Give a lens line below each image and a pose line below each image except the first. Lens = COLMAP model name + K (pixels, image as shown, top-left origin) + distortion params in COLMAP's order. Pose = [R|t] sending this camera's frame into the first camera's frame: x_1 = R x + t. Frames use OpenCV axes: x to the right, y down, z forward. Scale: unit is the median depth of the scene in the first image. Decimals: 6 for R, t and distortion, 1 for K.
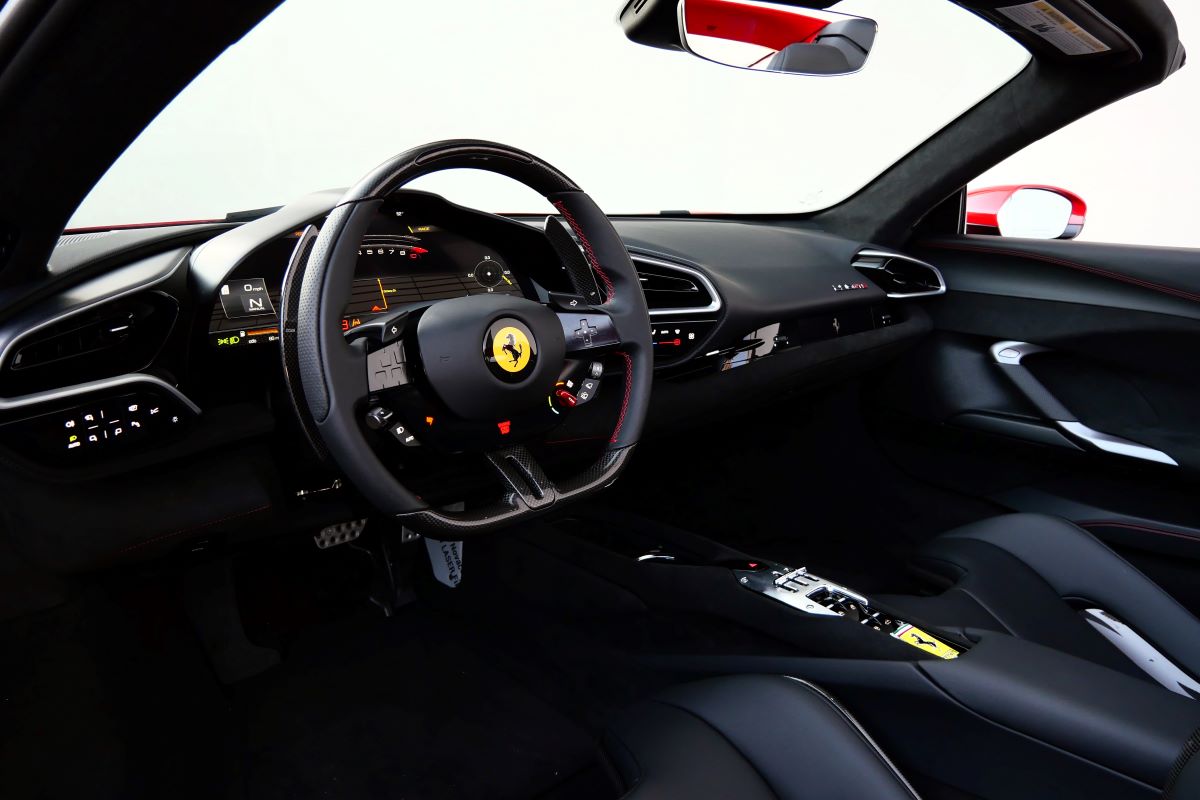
lens RADIAL K [[772.7, 0, 600.0], [0, 772.7, 400.0], [0, 0, 1]] dist [-0.079684, 0.002957]
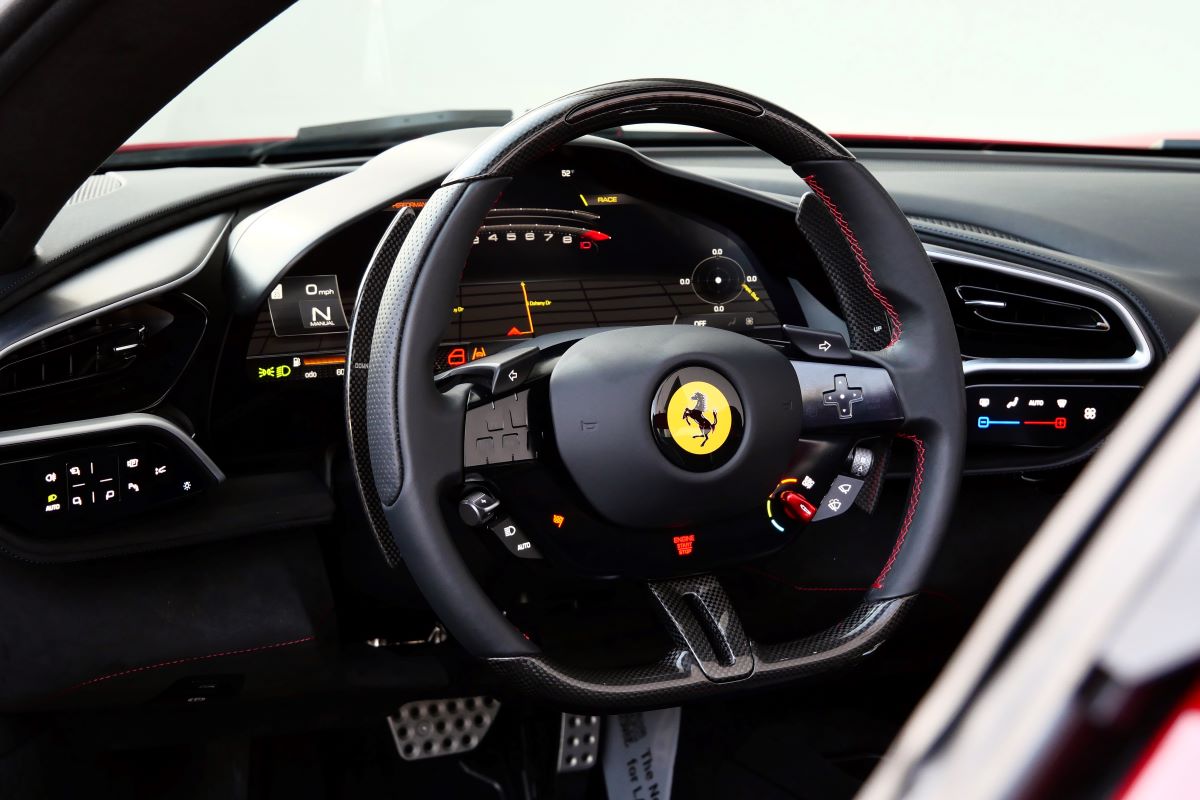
lens RADIAL K [[1564.1, 0, 600.0], [0, 1564.1, 400.0], [0, 0, 1]] dist [-0.126922, -0.004856]
pose [[0.966389, 0.064756, -0.248793, 0.102435], [-0.082942, 0.994541, -0.063313, 0.005337], [0.243335, 0.081821, 0.966485, -0.197861]]
